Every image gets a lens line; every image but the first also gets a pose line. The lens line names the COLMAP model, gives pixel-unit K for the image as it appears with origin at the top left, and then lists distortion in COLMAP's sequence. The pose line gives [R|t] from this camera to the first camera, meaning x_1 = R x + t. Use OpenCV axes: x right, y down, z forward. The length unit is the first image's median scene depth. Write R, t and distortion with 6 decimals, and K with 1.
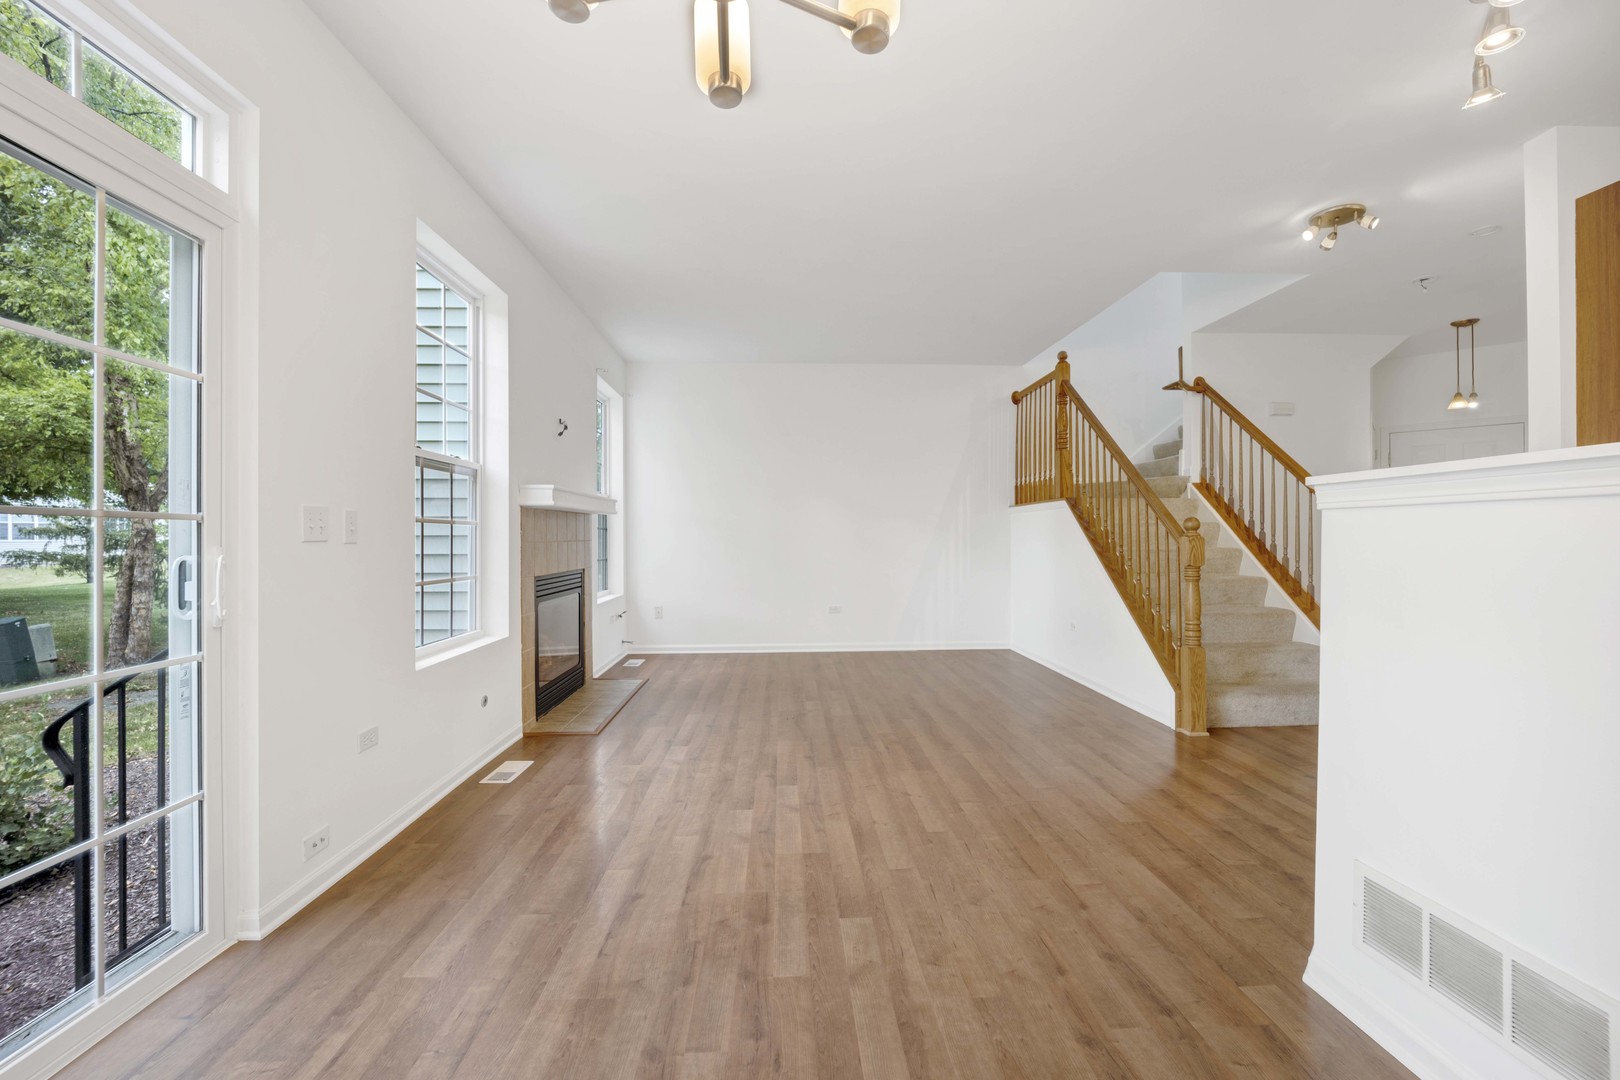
lens RADIAL K [[664.1, 0, 812.9], [0, 664.1, 531.7], [0, 0, 1]] dist [0.001088, -0.008574]
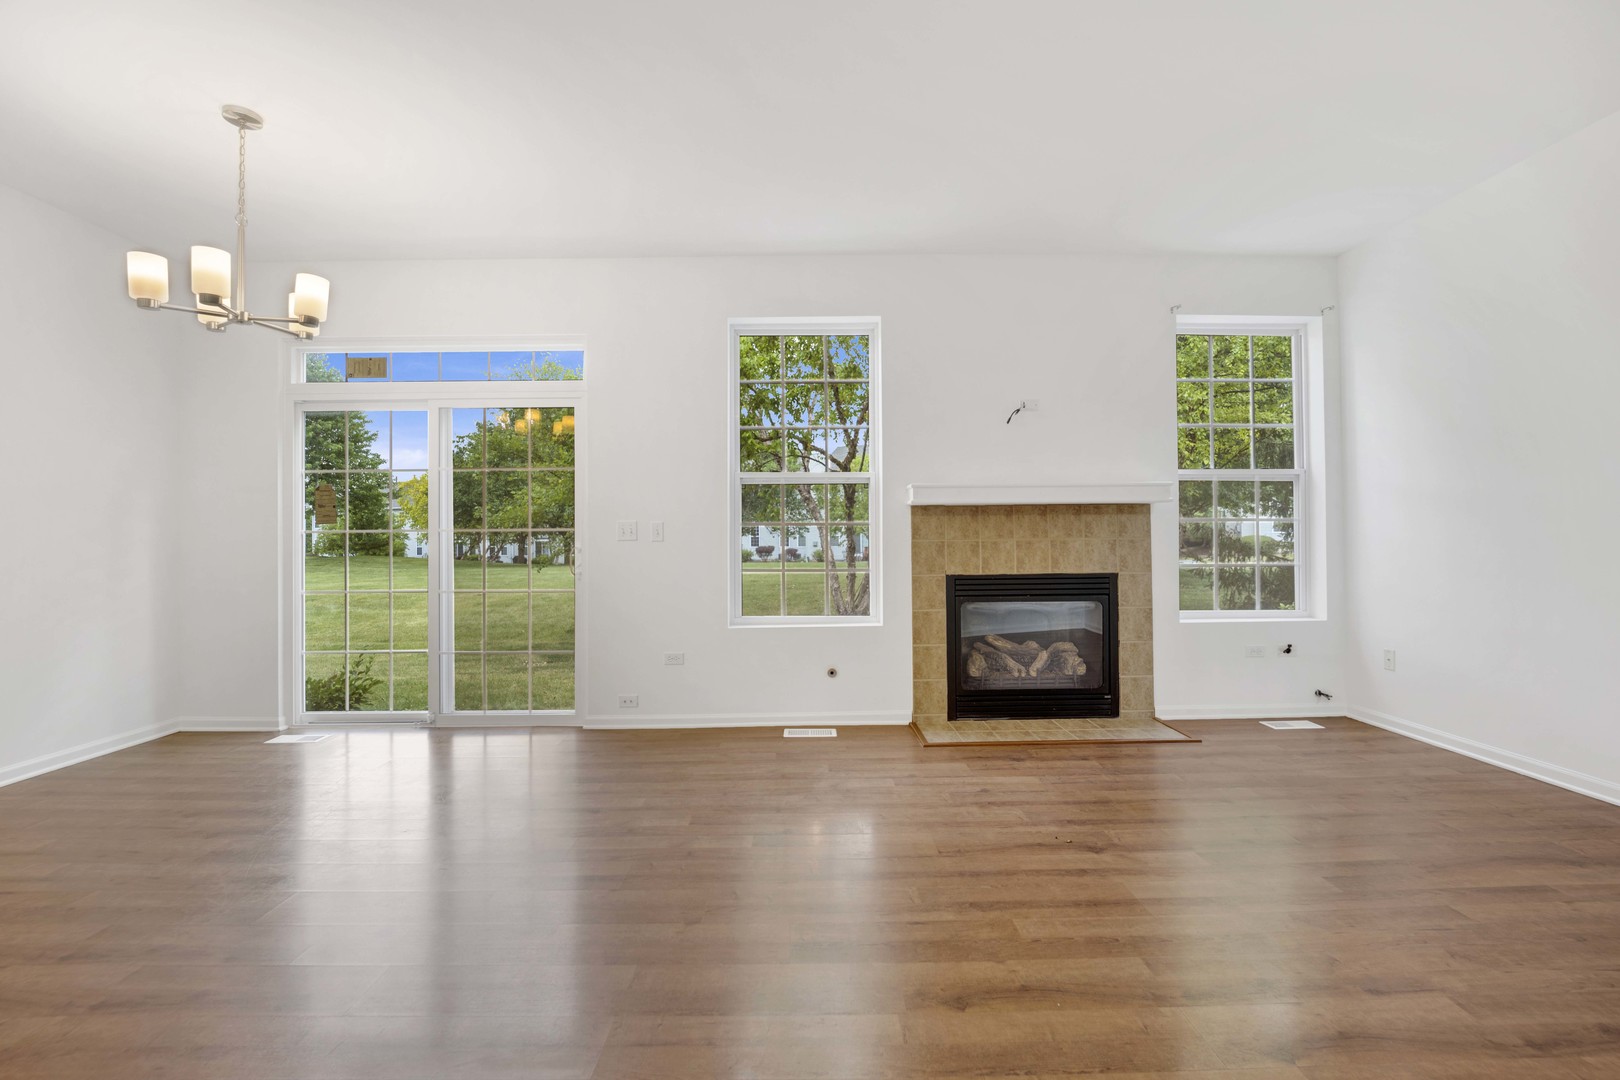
lens RADIAL K [[664.1, 0, 812.9], [0, 664.1, 531.7], [0, 0, 1]] dist [0.001088, -0.008574]
pose [[-0.026880, -0.006441, -0.999618, 0.873492], [0.018126, 0.999812, -0.006930, 0.010393], [0.999474, -0.018306, -0.026758, 1.239520]]
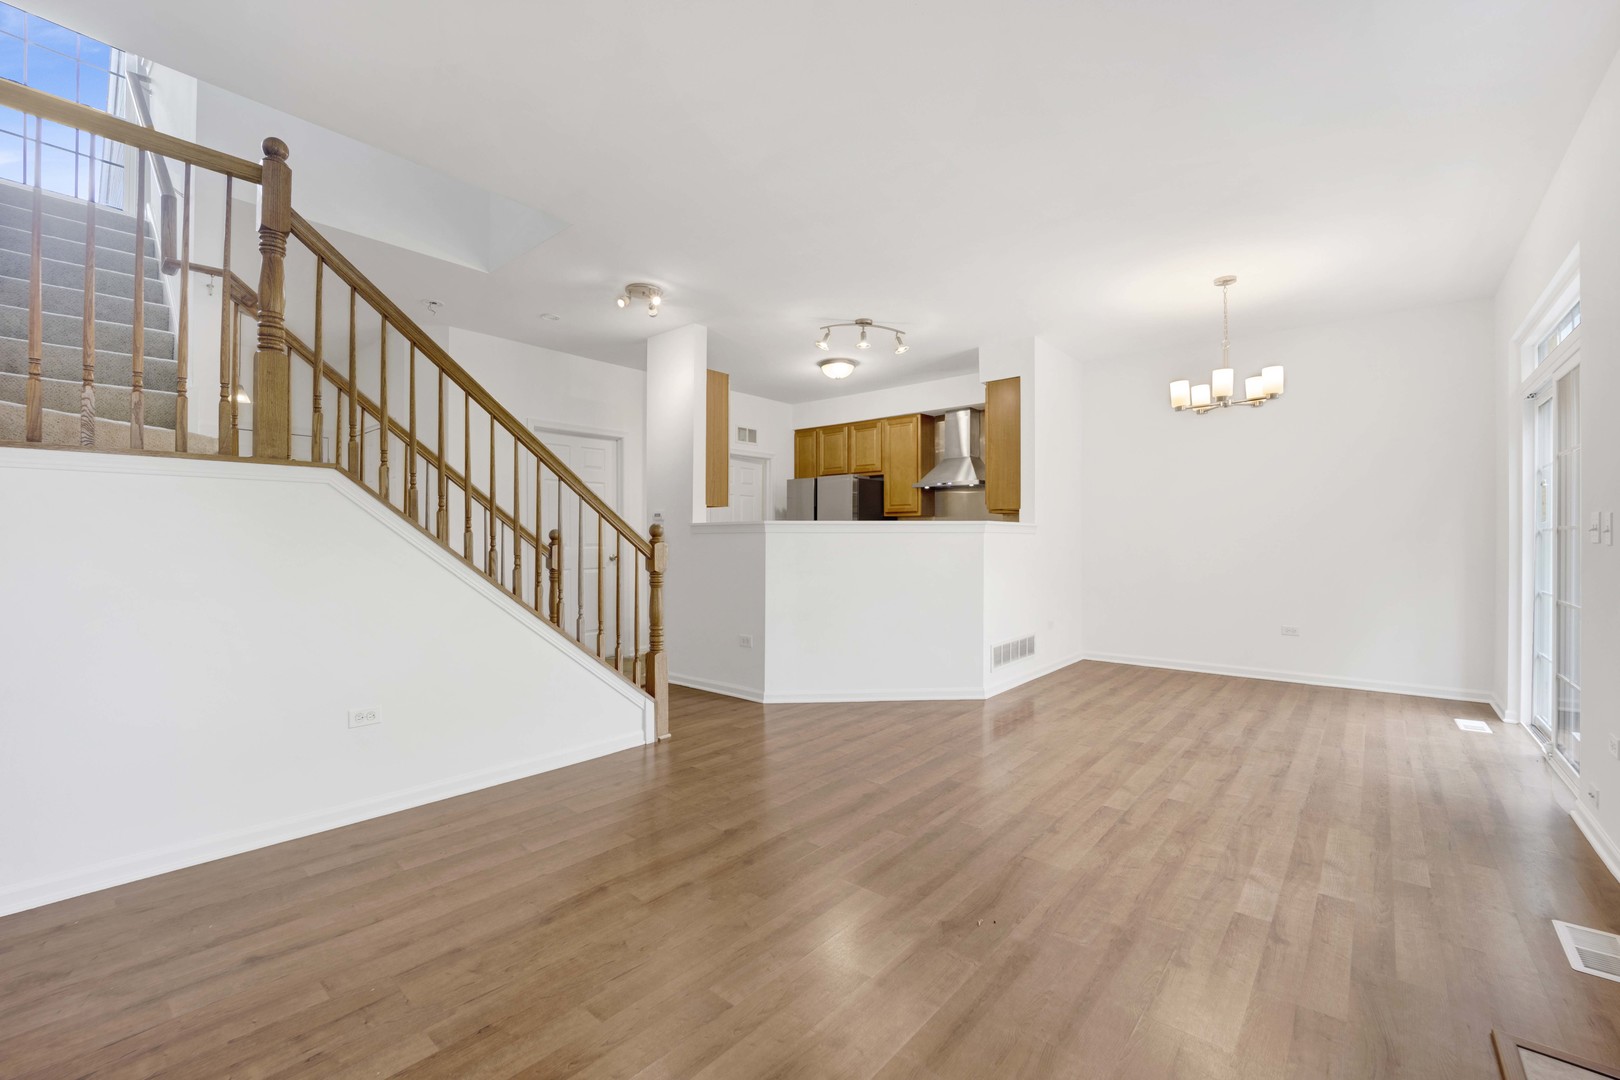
lens RADIAL K [[675.3, 0, 810.0], [0, 675.3, 540.0], [0, 0, 1]] dist [-0.001223, -0.009923]
pose [[-0.731036, 0.005274, 0.682318, -0.421602], [-0.003101, 0.999934, -0.011051, 0.019259], [-0.682332, -0.010194, -0.730972, 2.235923]]
